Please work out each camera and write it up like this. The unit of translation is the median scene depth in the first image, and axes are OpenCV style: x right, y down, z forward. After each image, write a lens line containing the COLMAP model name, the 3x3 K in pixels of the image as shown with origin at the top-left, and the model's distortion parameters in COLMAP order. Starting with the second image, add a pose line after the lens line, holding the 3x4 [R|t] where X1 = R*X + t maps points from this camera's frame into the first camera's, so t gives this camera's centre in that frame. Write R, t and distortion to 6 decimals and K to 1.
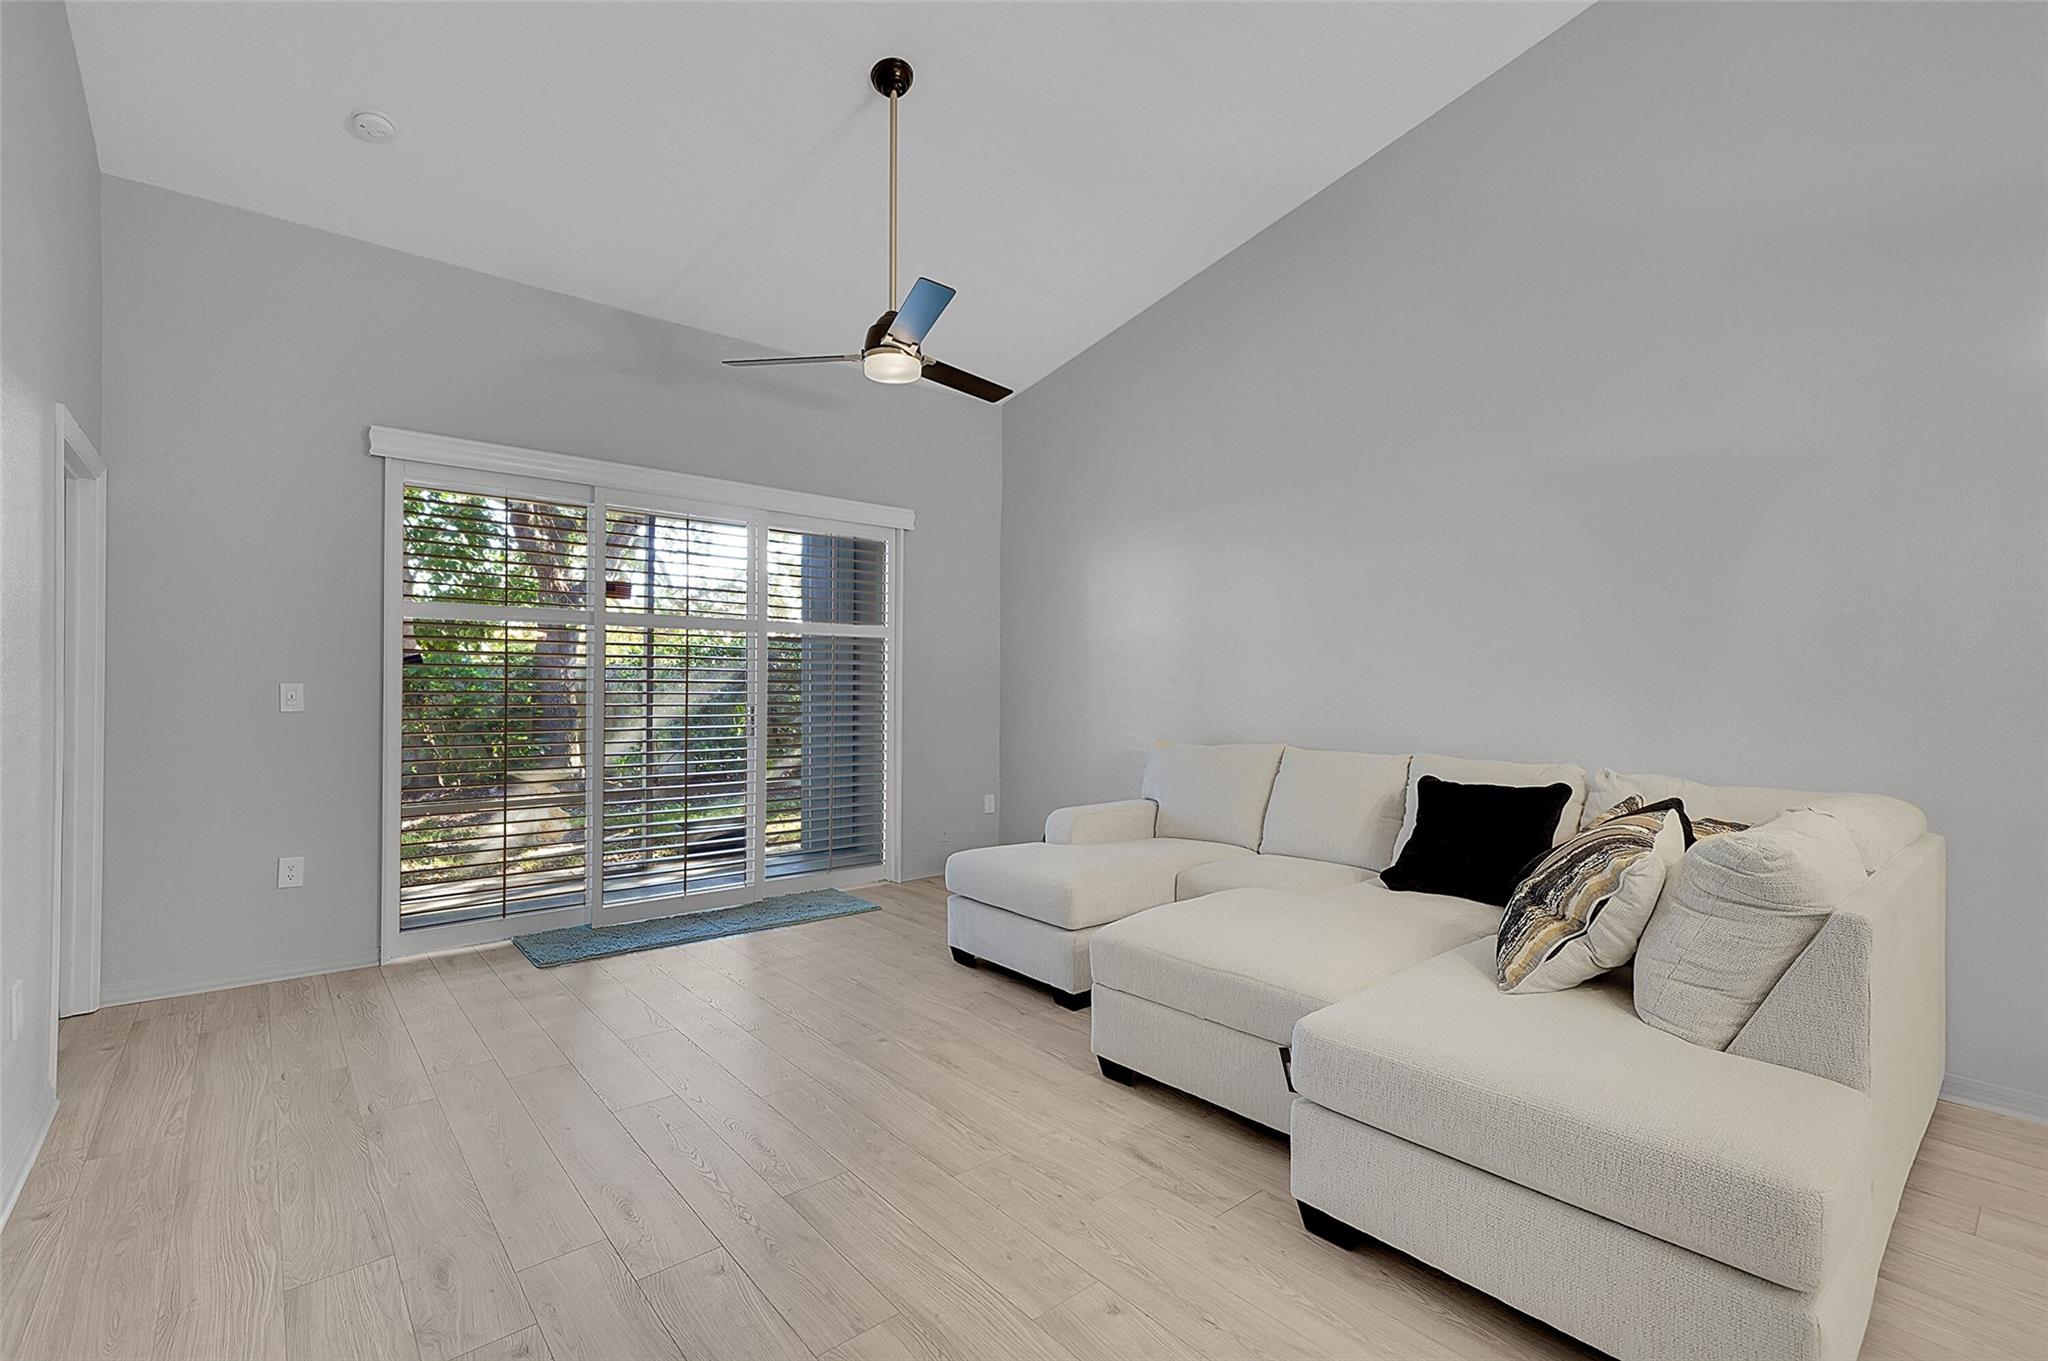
lens RADIAL K [[908.8, 0, 1024.0], [0, 908.8, 680.5], [0, 0, 1]] dist [0.004466, 0.004550]
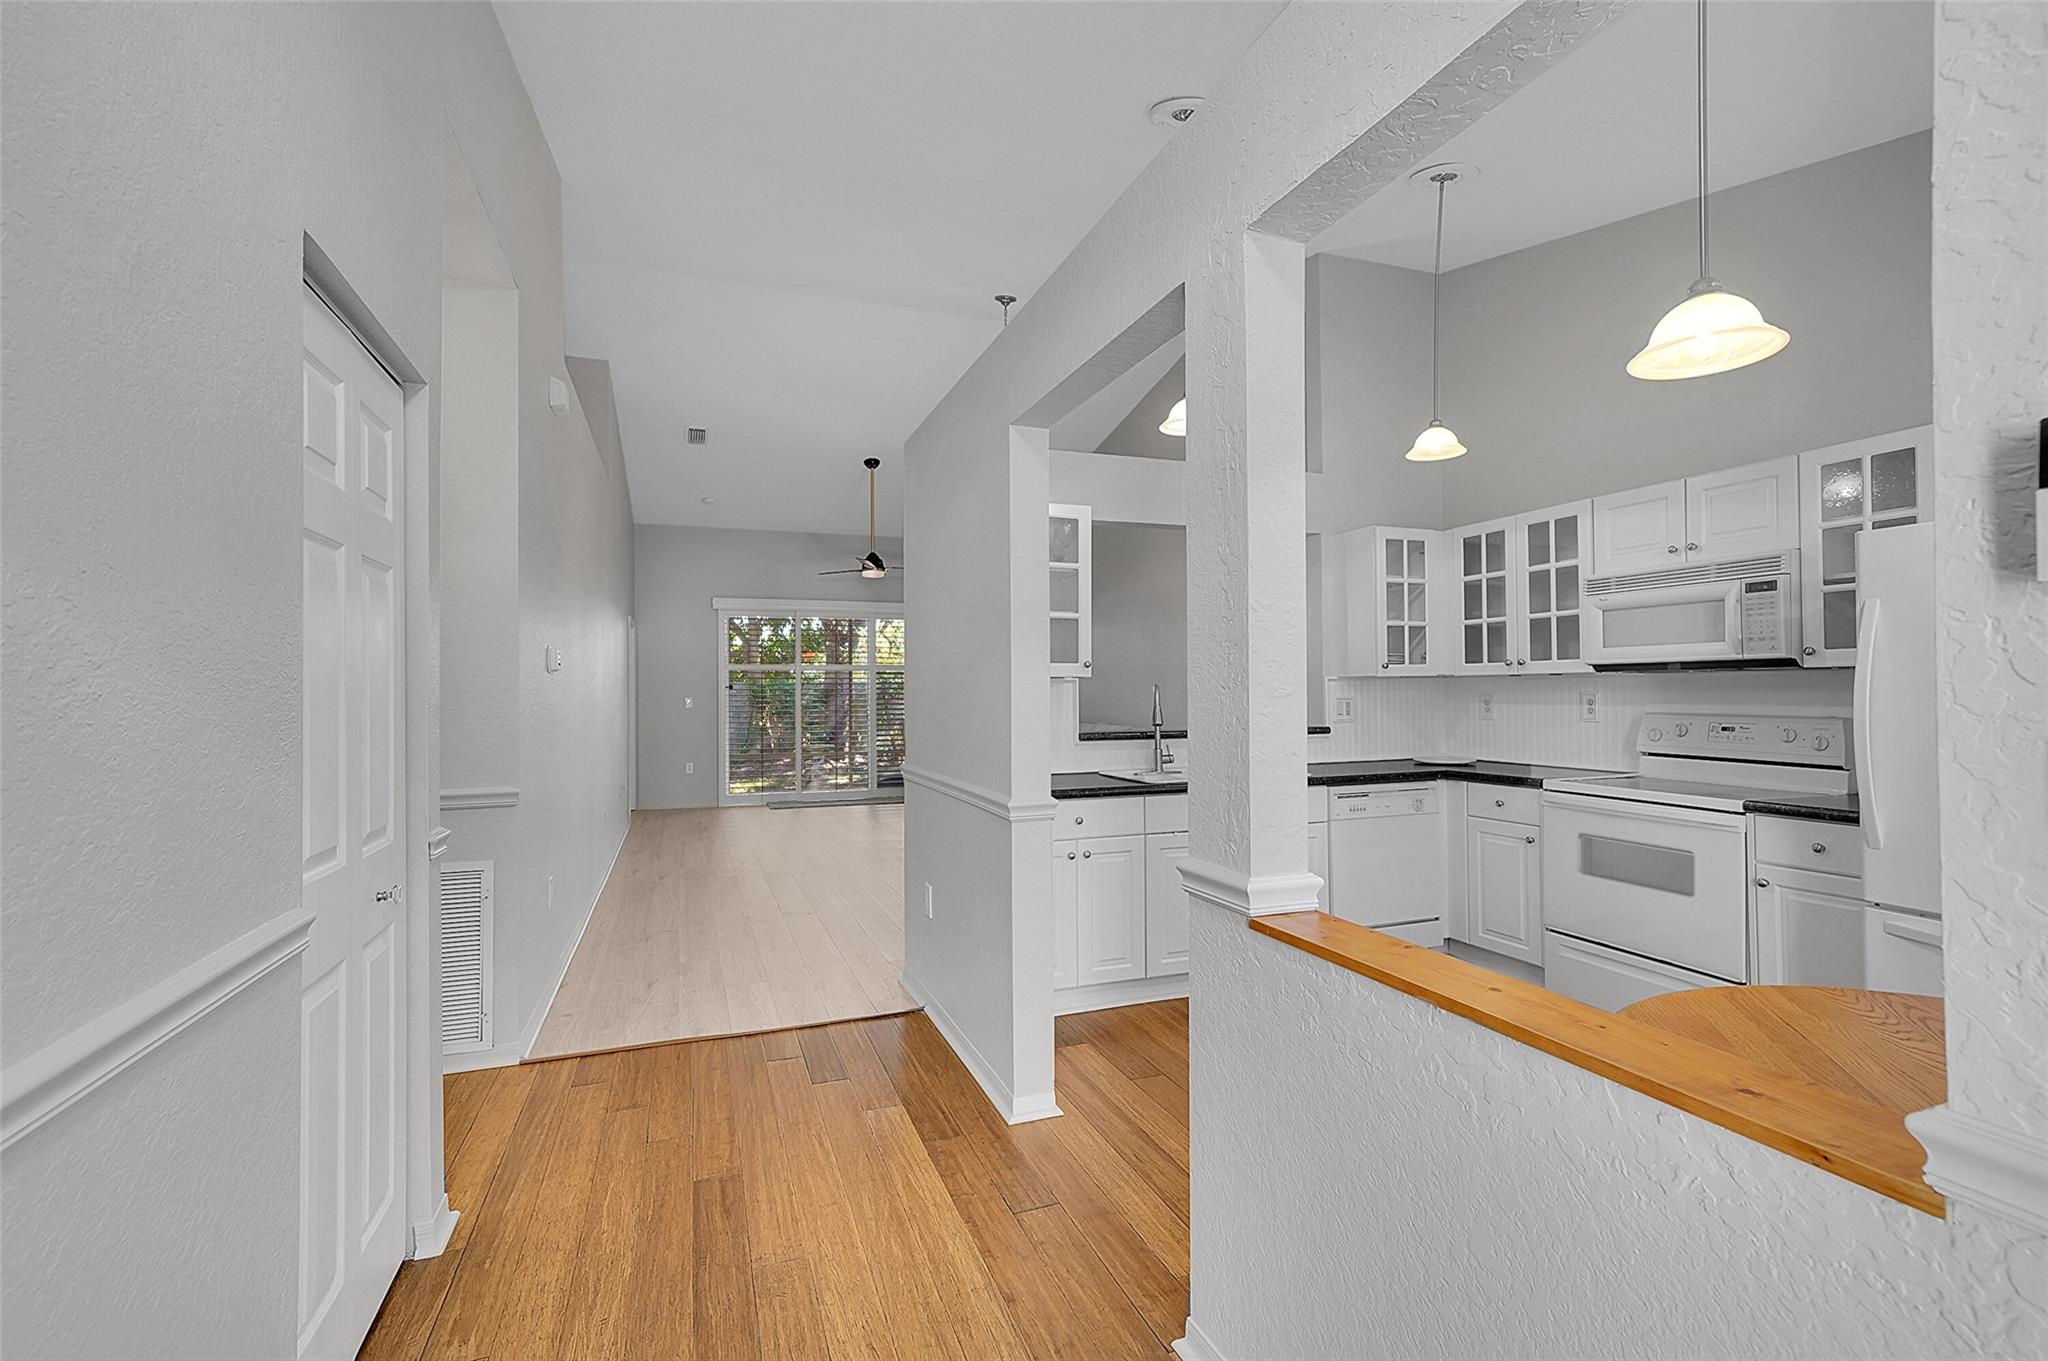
lens RADIAL K [[910.0, 0, 1017.9], [0, 910.0, 679.6], [0, 0, 1]] dist [0.000357, 0.000085]
pose [[0.936717, -0.015690, -0.349735, 0.986151], [0.012493, 0.999857, -0.011396, -0.002594], [0.349864, 0.006305, 0.936779, -1.110123]]
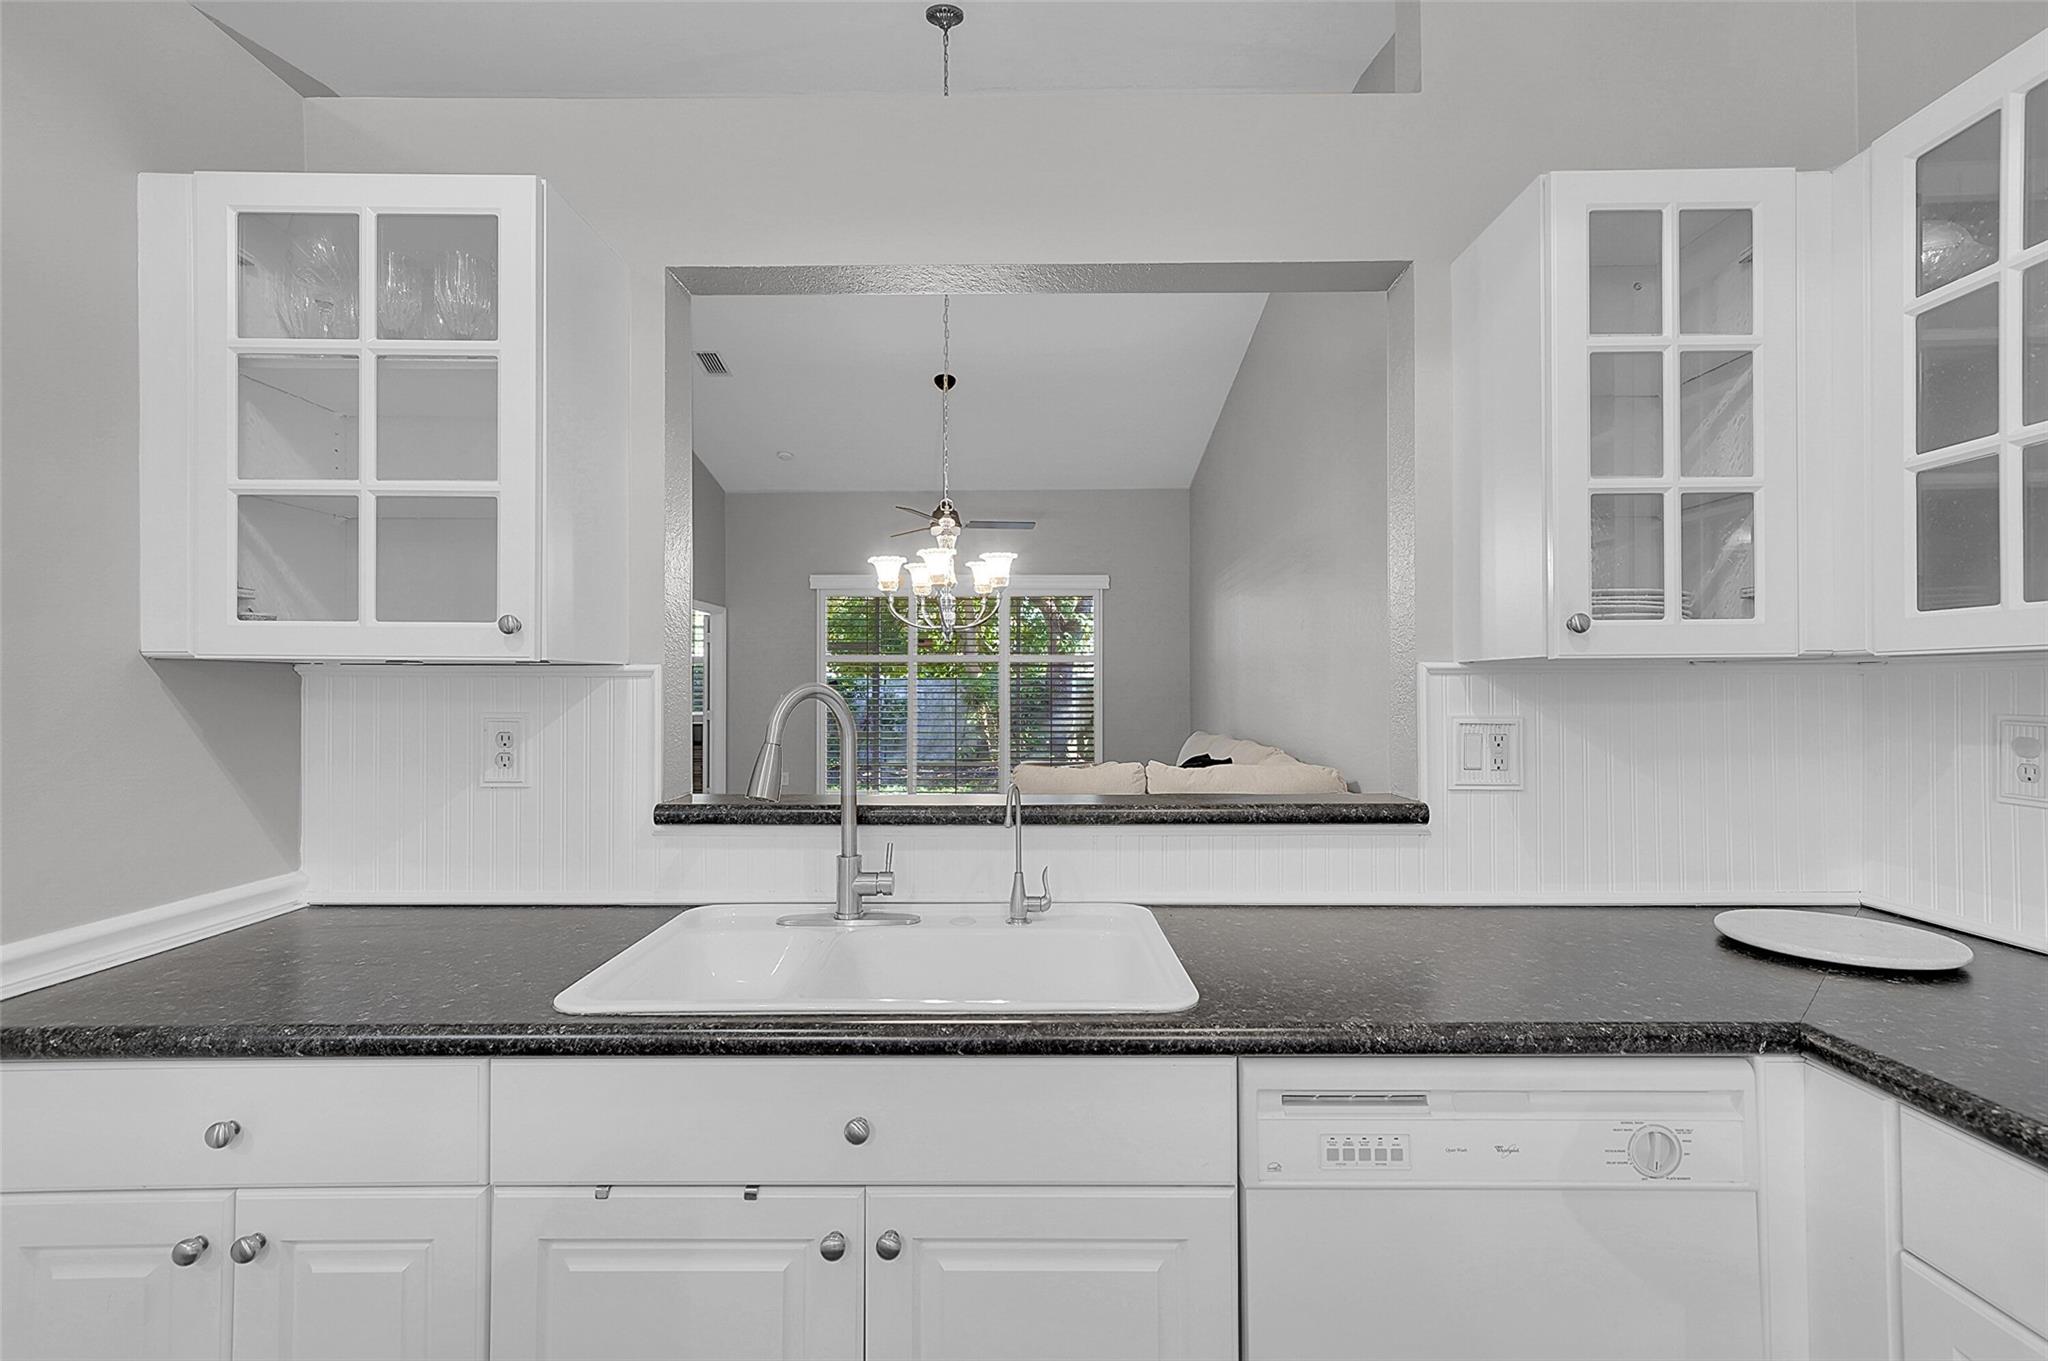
lens RADIAL K [[927.8, 0, 1027.6], [0, 927.8, 678.1], [0, 0, 1]] dist [0.010465, 0.000251]
pose [[0.753561, -0.013396, -0.657242, 1.088841], [0.007051, 0.999900, -0.012296, -0.003302], [0.657340, 0.004631, 0.753580, -0.327558]]
